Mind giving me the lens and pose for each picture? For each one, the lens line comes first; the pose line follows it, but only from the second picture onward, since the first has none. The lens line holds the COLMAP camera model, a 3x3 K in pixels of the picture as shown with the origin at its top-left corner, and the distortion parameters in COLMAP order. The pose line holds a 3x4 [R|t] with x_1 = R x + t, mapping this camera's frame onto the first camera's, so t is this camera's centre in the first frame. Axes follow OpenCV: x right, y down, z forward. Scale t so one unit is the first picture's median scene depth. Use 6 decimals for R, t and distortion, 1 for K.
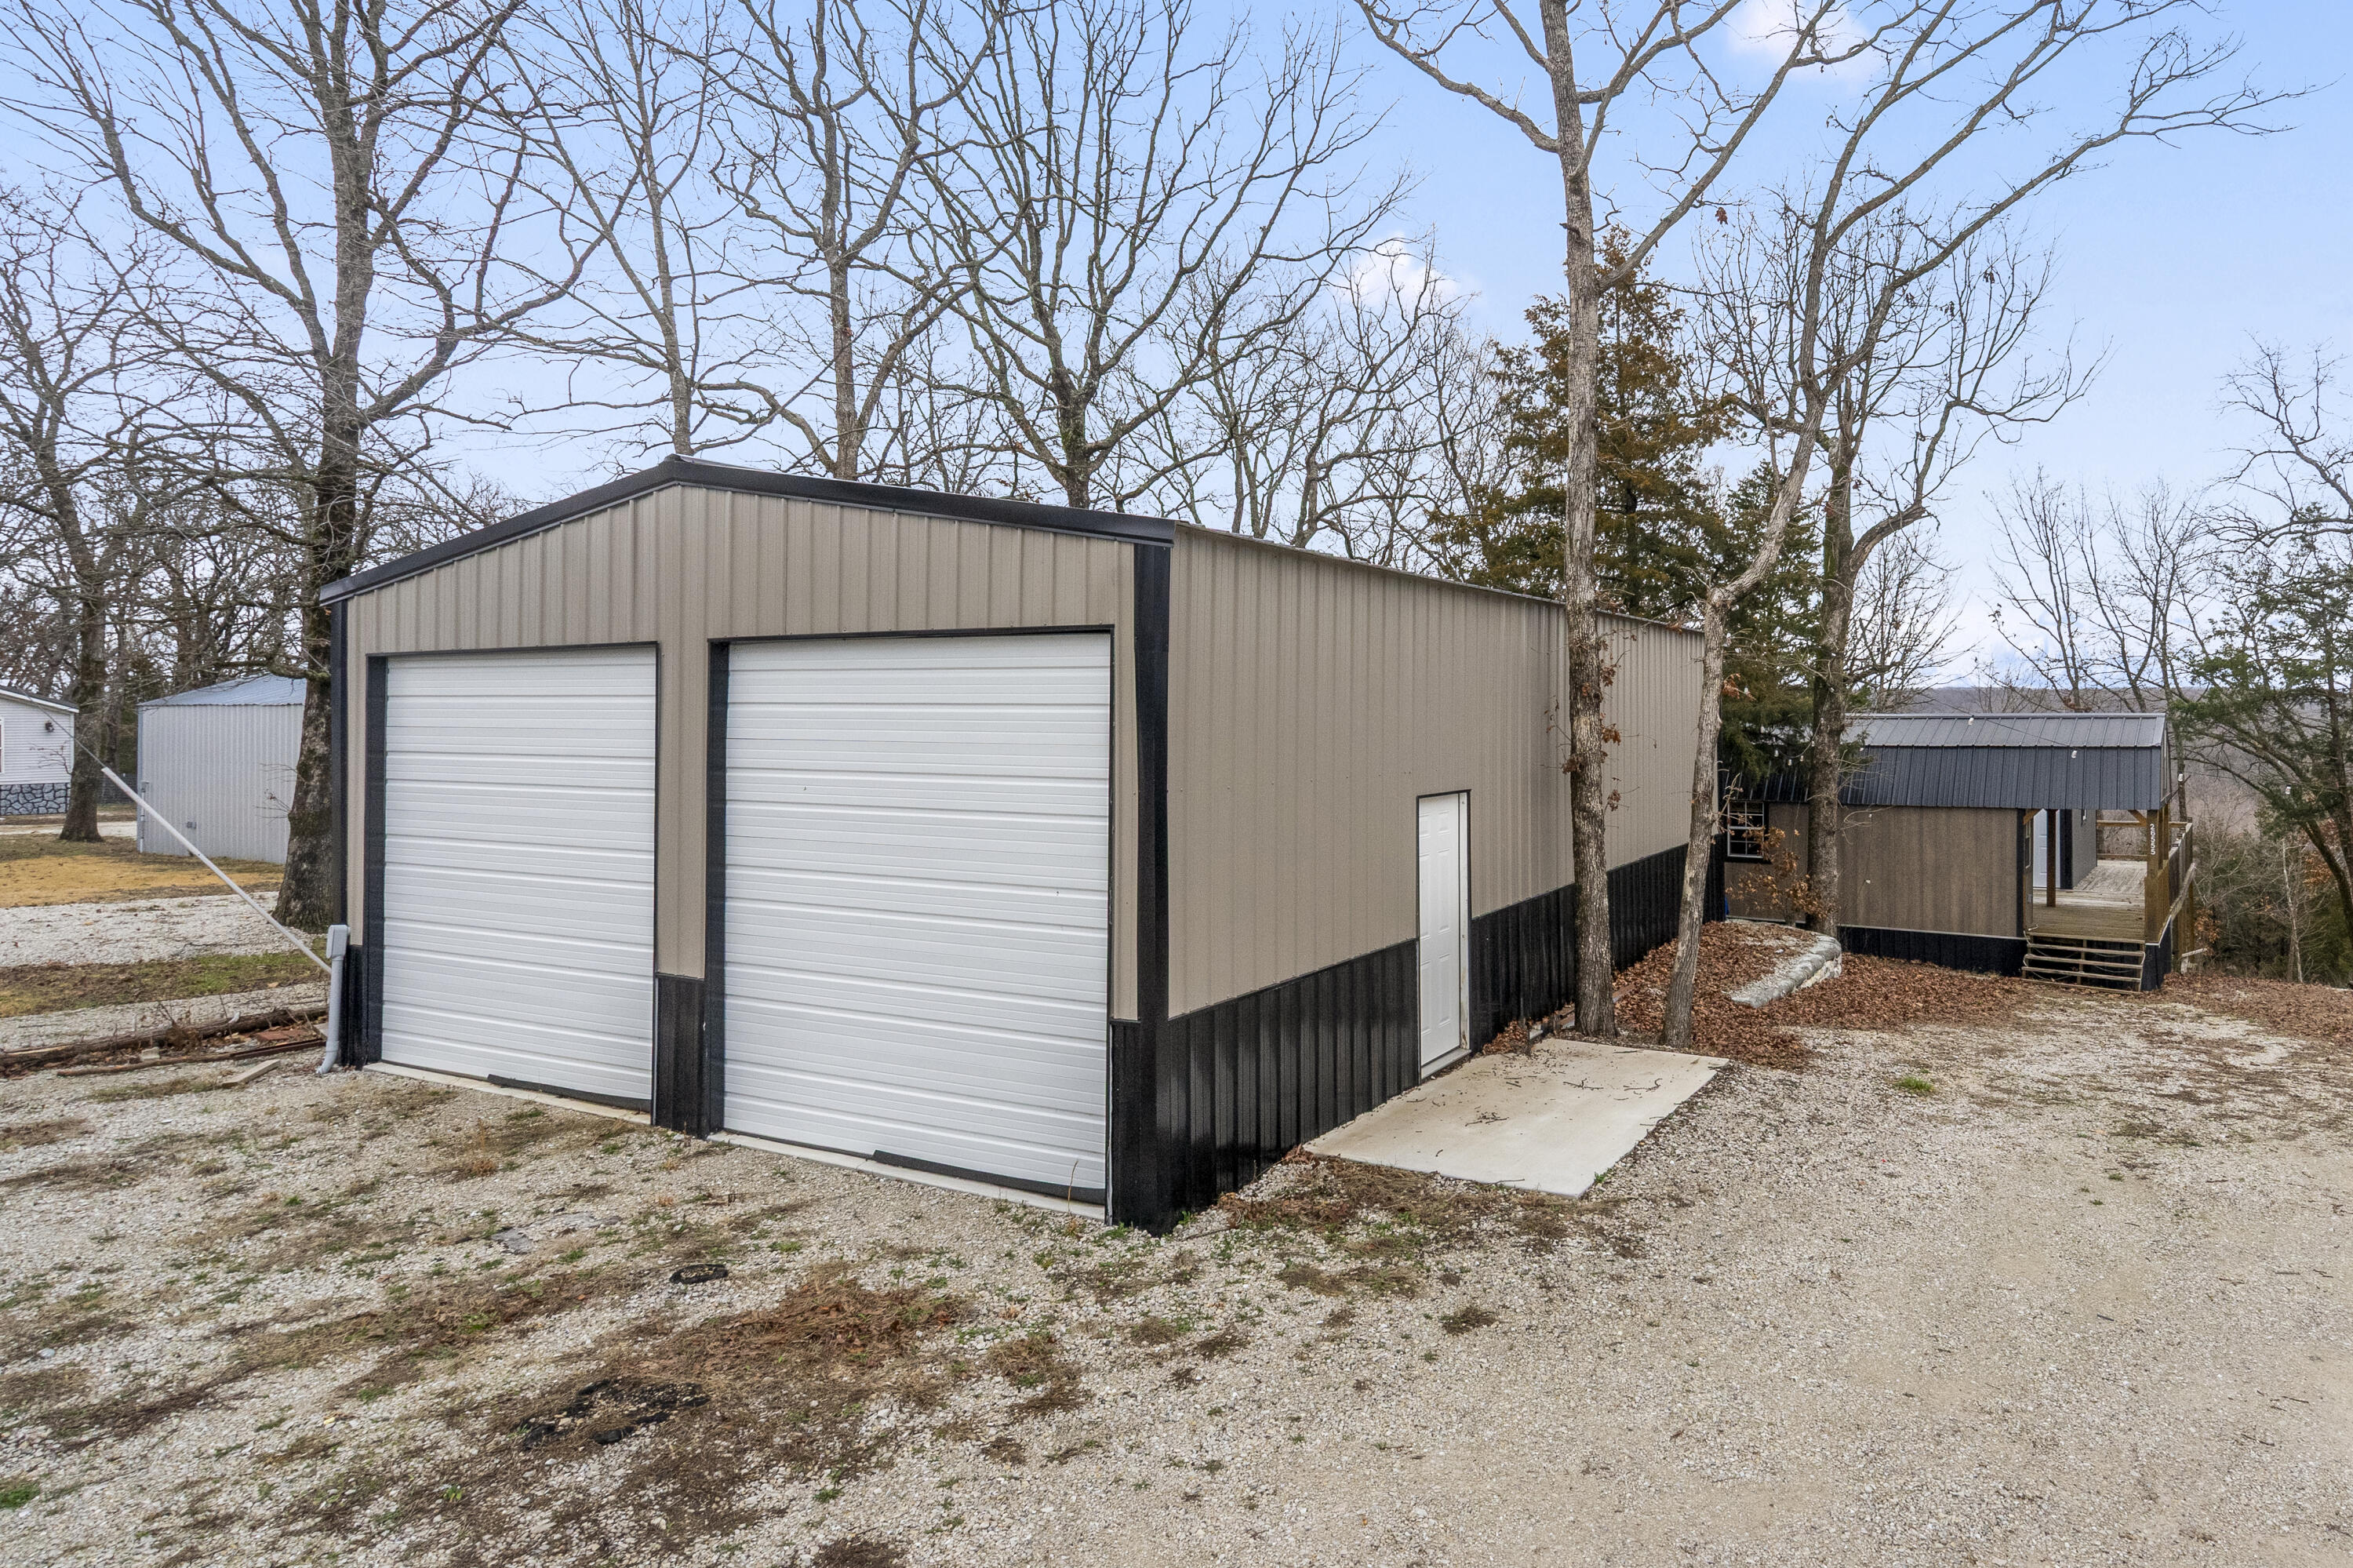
lens RADIAL K [[1256.0, 0, 1390.7], [0, 1256.0, 702.4], [0, 0, 1]] dist [-0.000804, 0.000547]
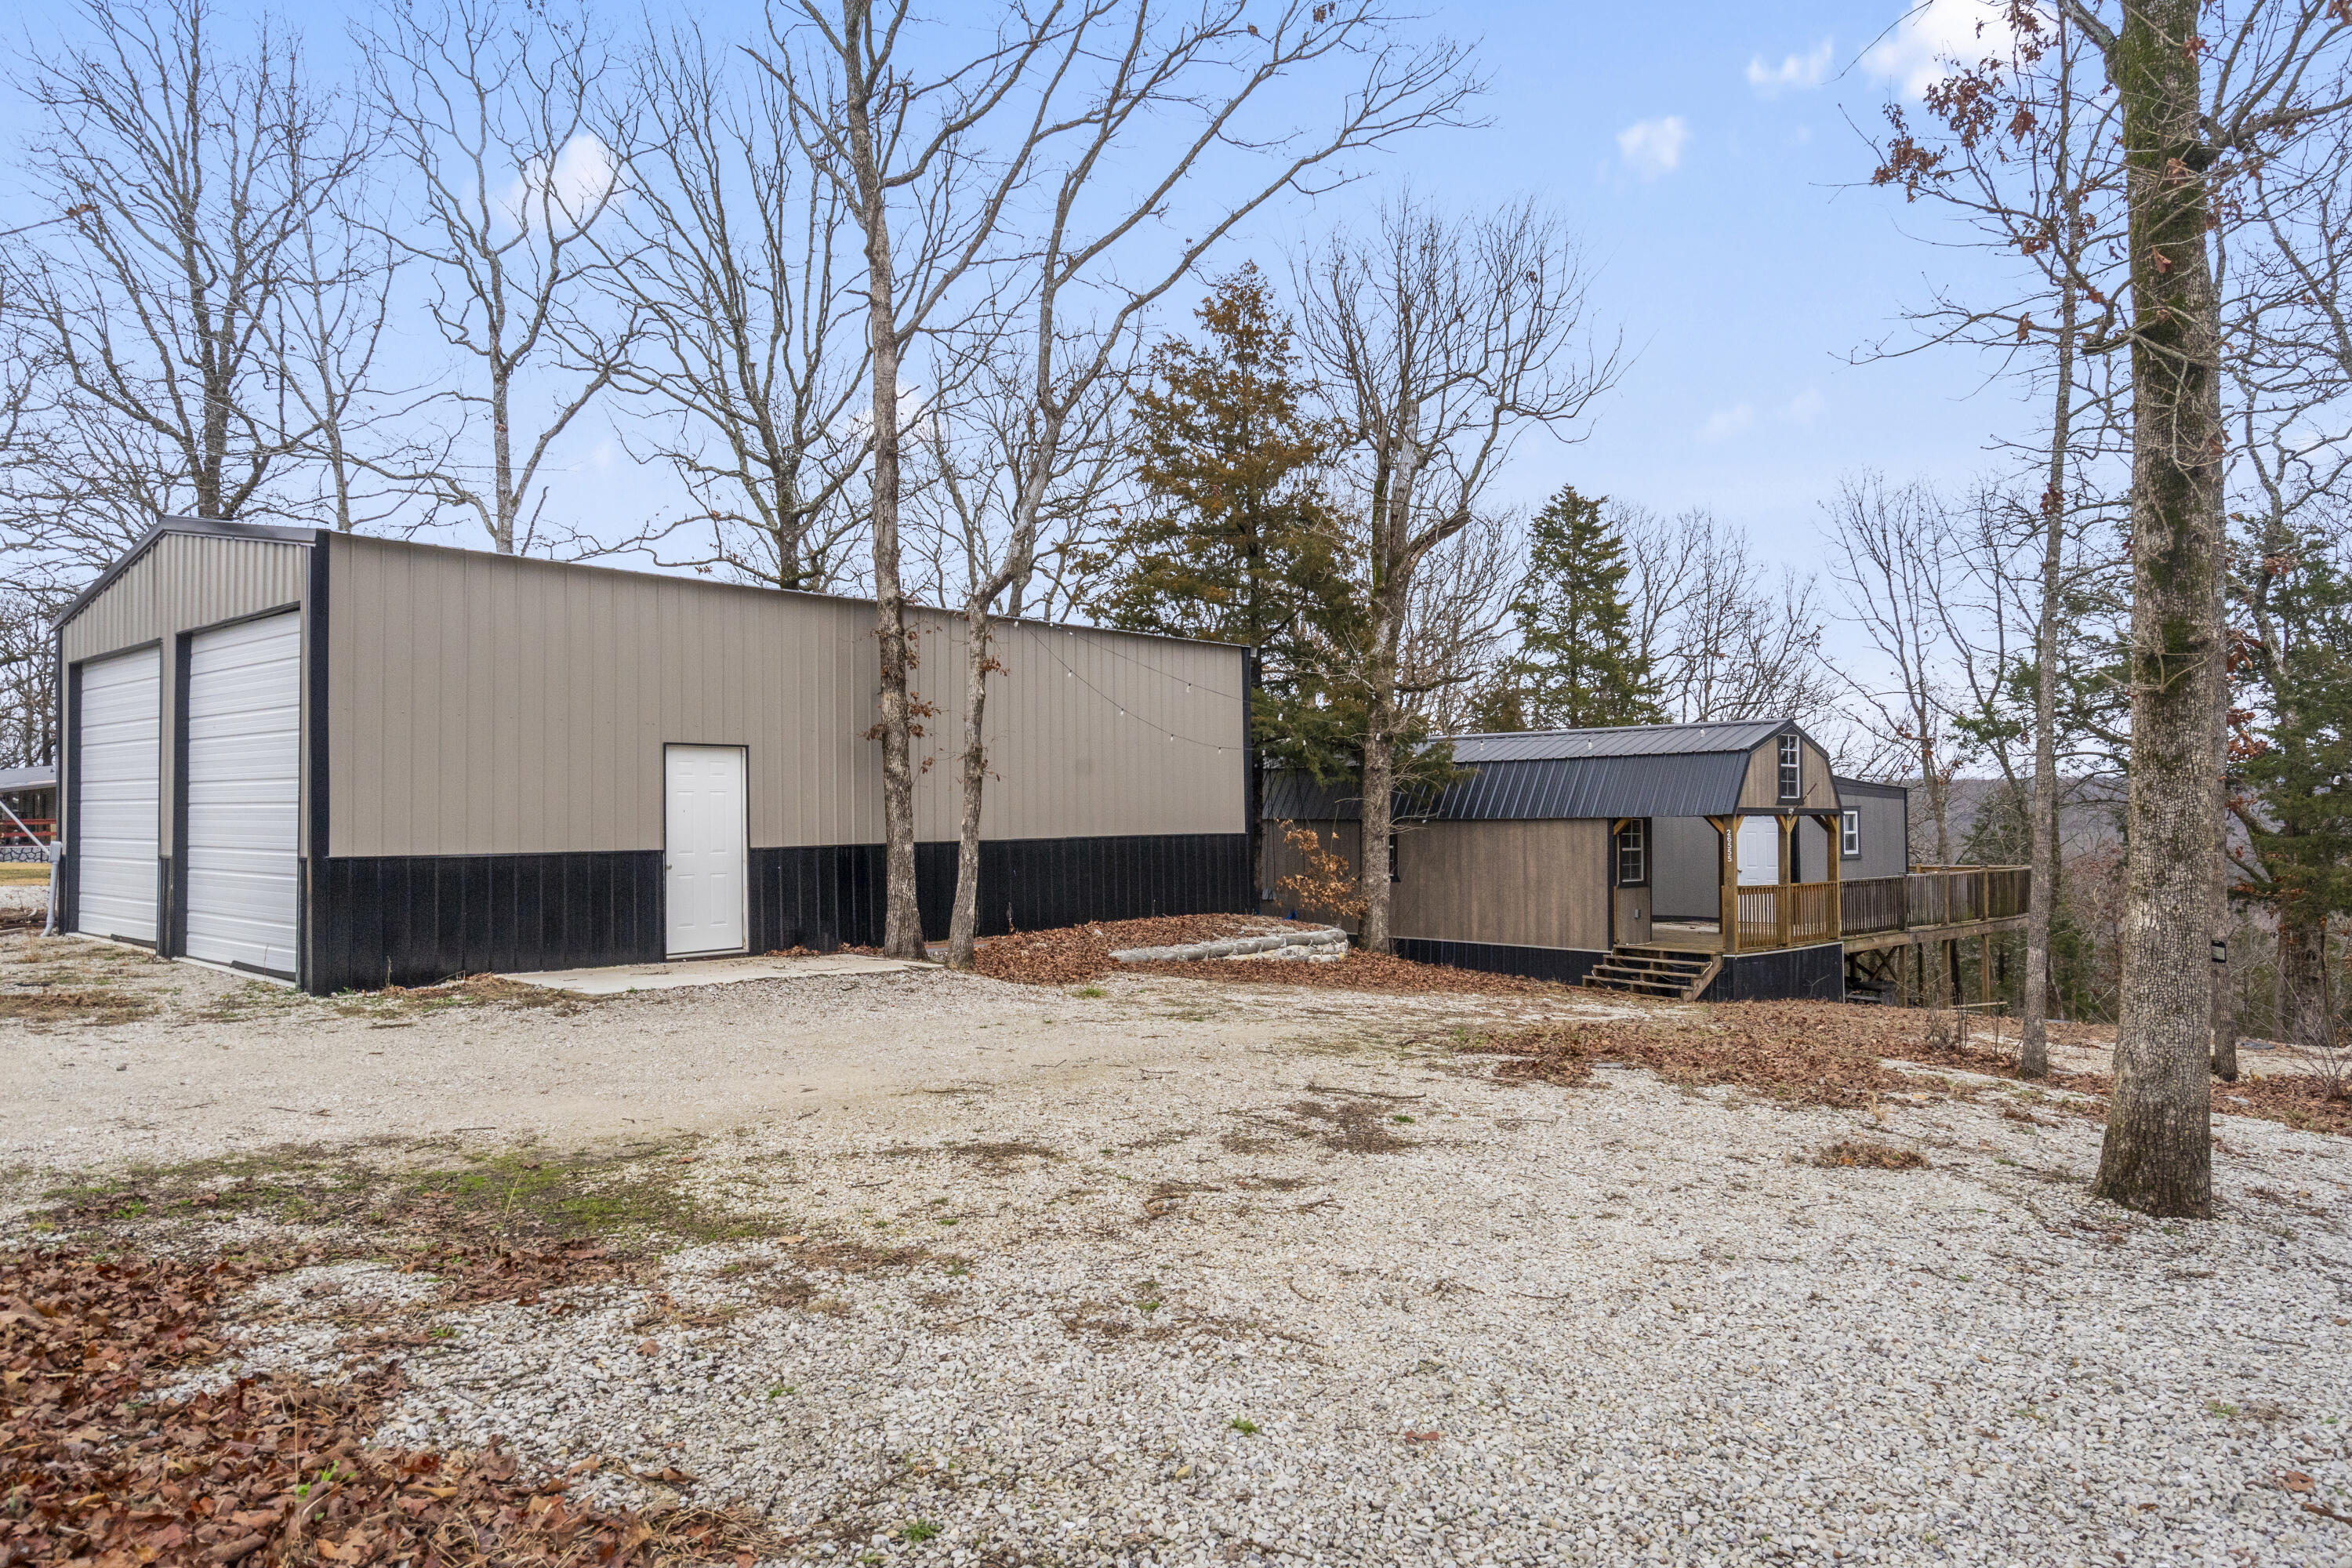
lens RADIAL K [[1356.1, 0, 1169.5], [0, 1356.1, 789.9], [0, 0, 1]] dist [-0.001118, -0.000421]
pose [[0.963598, -0.010335, -0.267155, 0.644996], [0.008471, 0.999931, -0.008127, 0.100433], [0.267221, 0.005568, 0.963619, -0.157243]]
